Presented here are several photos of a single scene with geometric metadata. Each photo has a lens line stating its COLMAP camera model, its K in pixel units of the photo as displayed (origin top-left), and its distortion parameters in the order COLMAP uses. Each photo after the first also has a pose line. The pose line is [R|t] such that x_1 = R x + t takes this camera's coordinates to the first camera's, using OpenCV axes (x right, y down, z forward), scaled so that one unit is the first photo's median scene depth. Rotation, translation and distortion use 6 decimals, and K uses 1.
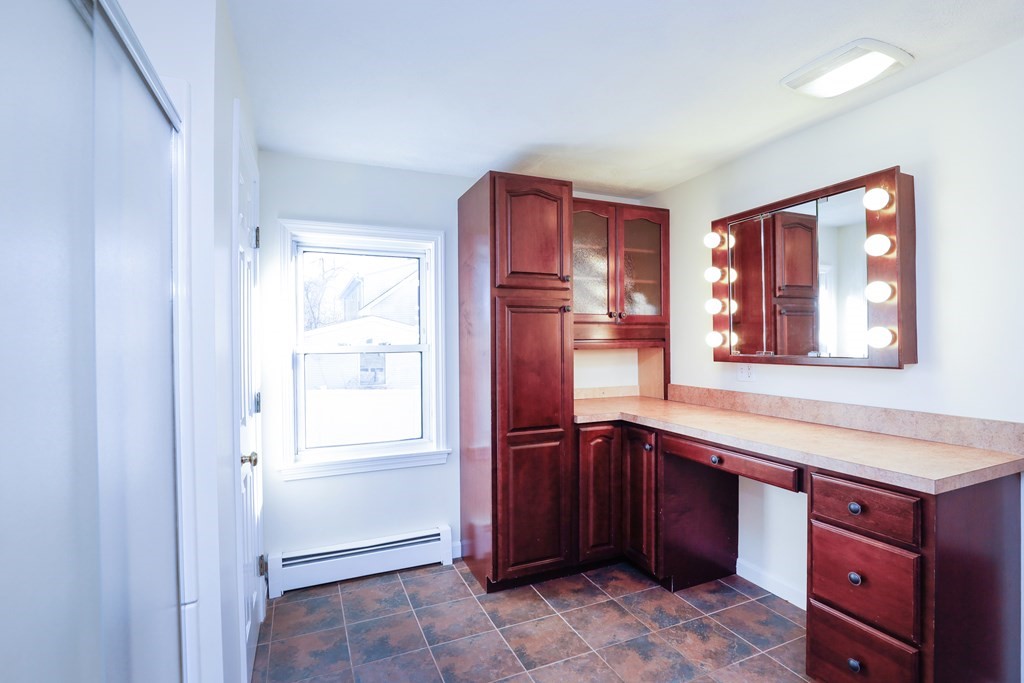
lens RADIAL K [[482.9, 0, 514.5], [0, 482.9, 340.8], [0, 0, 1]] dist [-0.037336, 0.007883]
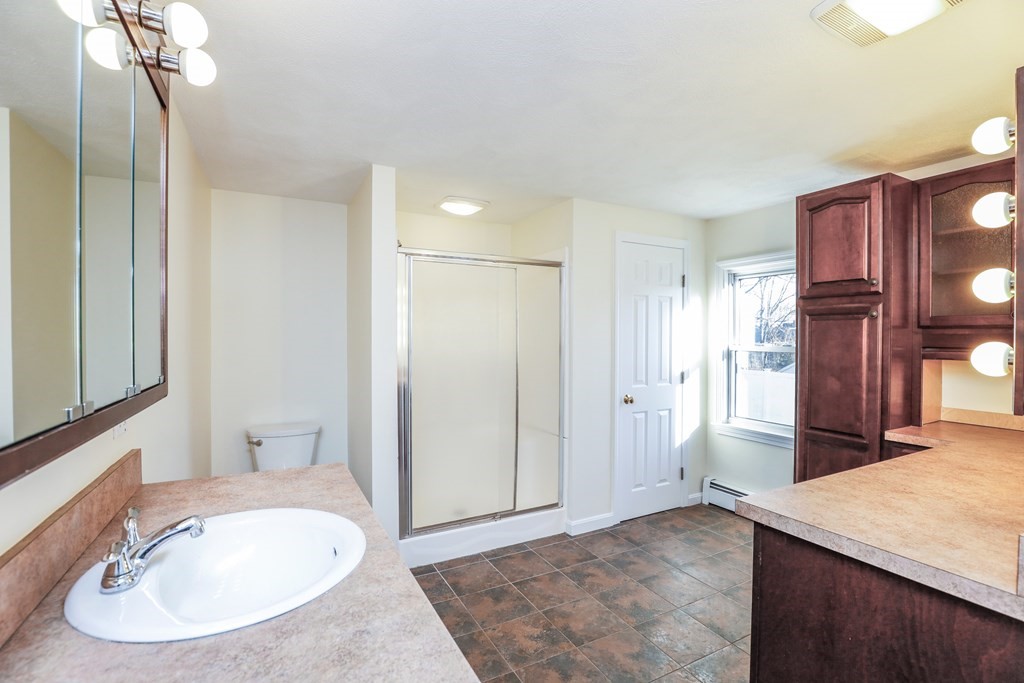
lens RADIAL K [[472.2, 0, 515.0], [0, 472.2, 340.9], [0, 0, 1]] dist [-0.030464, 0.000287]
pose [[0.072837, 0.018118, -0.997179, 0.988290], [-0.008330, 0.999811, 0.017557, -0.024335], [0.997309, 0.007028, 0.072974, 0.249946]]
